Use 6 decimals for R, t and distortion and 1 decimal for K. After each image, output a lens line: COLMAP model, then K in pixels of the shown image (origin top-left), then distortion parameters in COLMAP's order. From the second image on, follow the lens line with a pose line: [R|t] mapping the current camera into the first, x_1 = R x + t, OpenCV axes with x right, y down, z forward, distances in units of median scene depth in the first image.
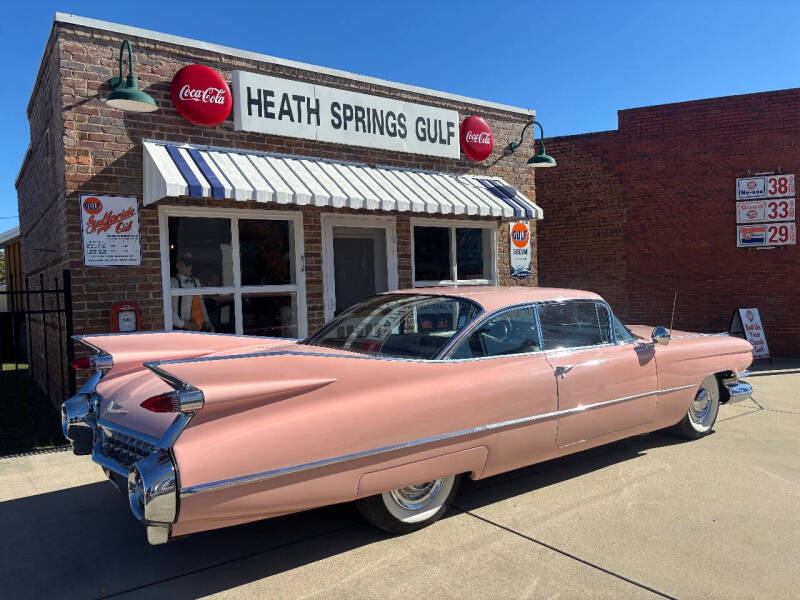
lens RADIAL K [[607.1, 0, 396.2], [0, 607.1, 301.8], [0, 0, 1]] dist [0.039534, -0.041718]
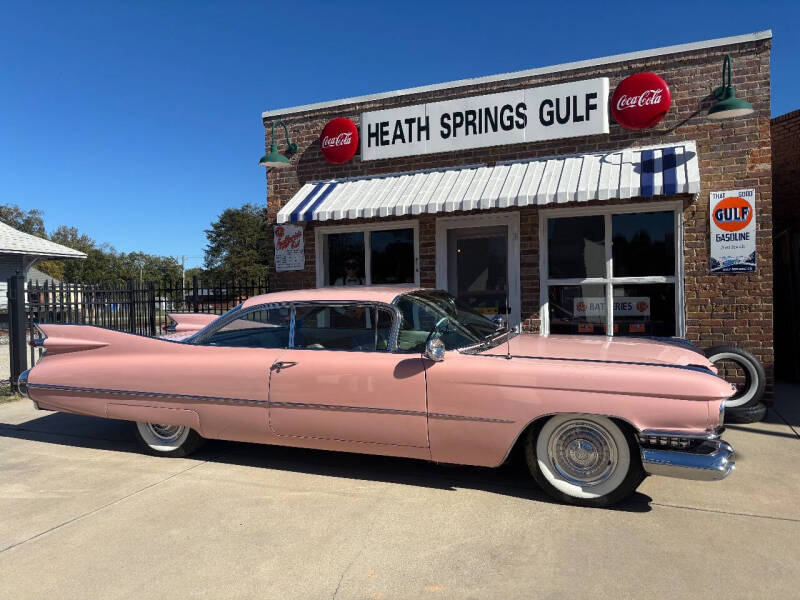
lens RADIAL K [[607.1, 0, 395.0], [0, 607.1, 303.3], [0, 0, 1]] dist [0.039534, -0.041718]
pose [[0.524663, 0.032778, -0.850679, 0.770887], [-0.021140, 0.999452, 0.025473, -0.018031], [0.851048, 0.004619, 0.525068, 0.356551]]
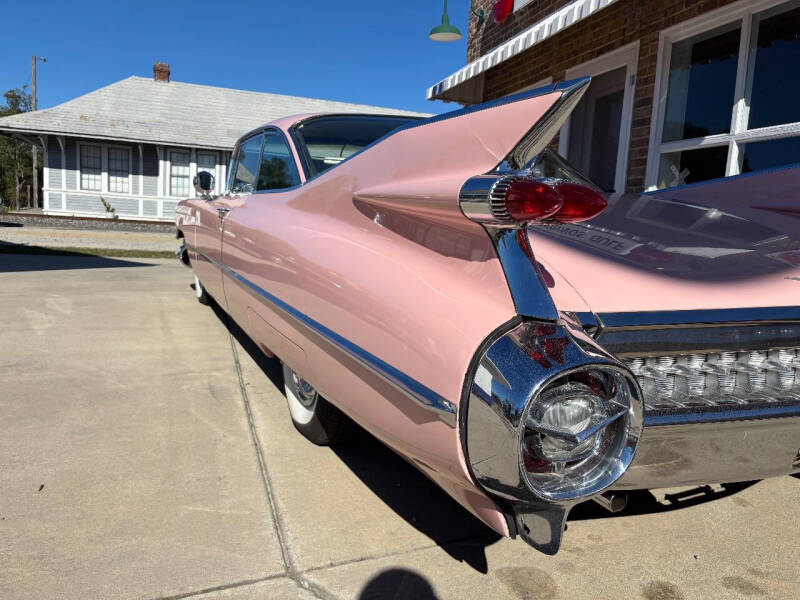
lens RADIAL K [[607.1, 0, 404.5], [0, 607.1, 299.0], [0, 0, 1]] dist [0.039534, -0.041718]
pose [[-0.307313, 0.131713, -0.942449, 0.757733], [-0.067139, 0.984906, 0.159539, 0.040149], [0.949237, 0.112303, -0.293831, 1.061124]]
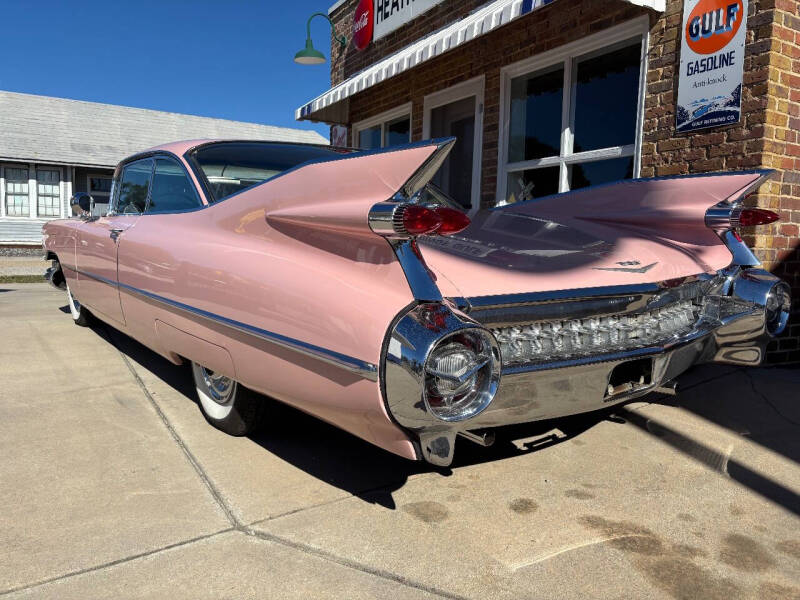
lens RADIAL K [[607.1, 0, 403.0], [0, 607.1, 302.5], [0, 0, 1]] dist [0.039534, -0.041718]
pose [[-0.095368, 0.127560, -0.987235, 0.818675], [-0.045036, 0.990187, 0.132292, 0.039015], [0.994423, 0.057078, -0.088687, 1.058823]]
